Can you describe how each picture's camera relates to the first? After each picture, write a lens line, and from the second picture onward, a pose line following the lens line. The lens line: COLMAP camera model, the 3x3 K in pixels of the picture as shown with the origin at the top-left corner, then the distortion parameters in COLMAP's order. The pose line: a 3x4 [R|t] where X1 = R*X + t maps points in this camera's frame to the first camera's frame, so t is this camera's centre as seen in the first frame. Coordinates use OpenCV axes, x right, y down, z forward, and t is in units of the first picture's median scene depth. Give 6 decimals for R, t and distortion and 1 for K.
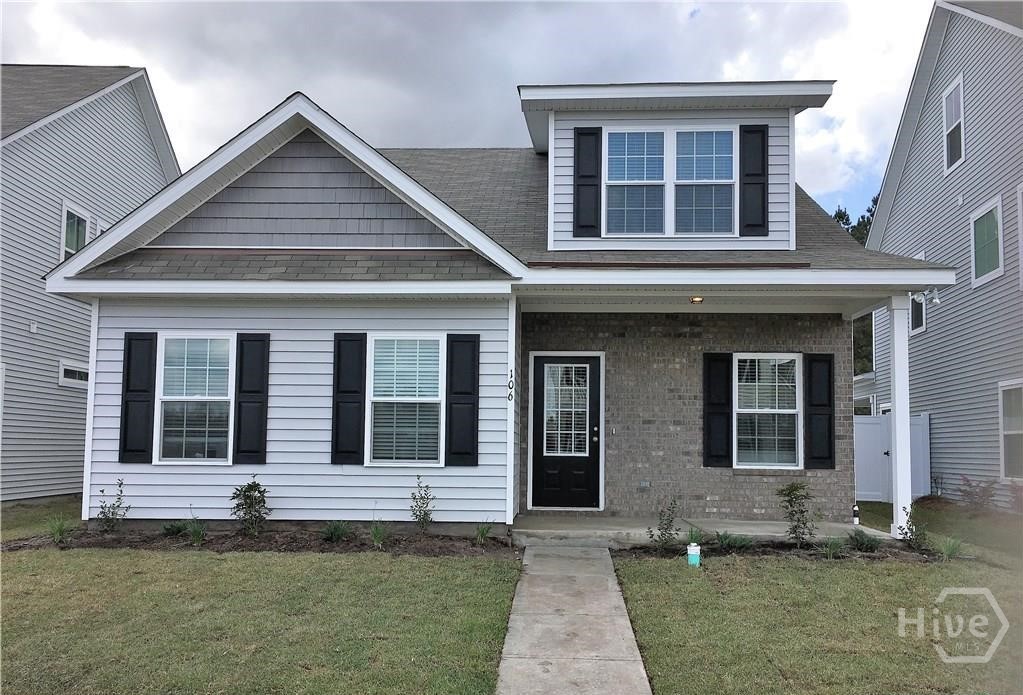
lens RADIAL K [[893.1, 0, 512.3], [0, 893.1, 351.7], [0, 0, 1]] dist [0.048365, 0.009660]
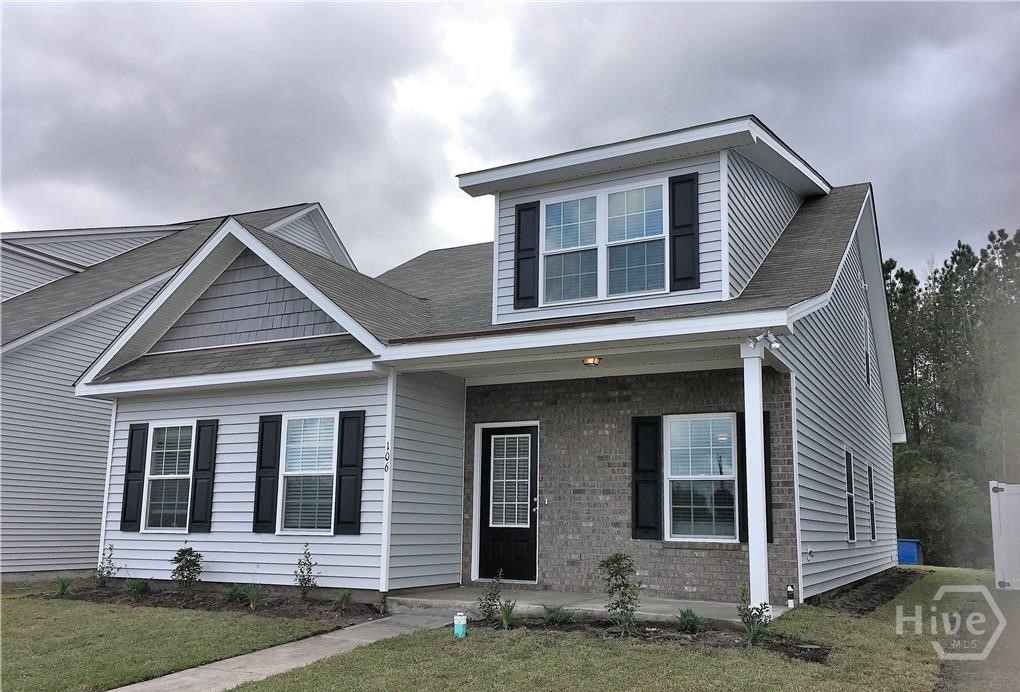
lens RADIAL K [[890.5, 0, 509.5], [0, 890.5, 345.9], [0, 0, 1]] dist [0.048365, 0.009660]
pose [[0.904535, -0.083005, -0.418242, 0.563227], [0.041587, 0.993367, -0.107205, 0.025329], [0.424367, 0.079578, 0.901987, 0.095986]]
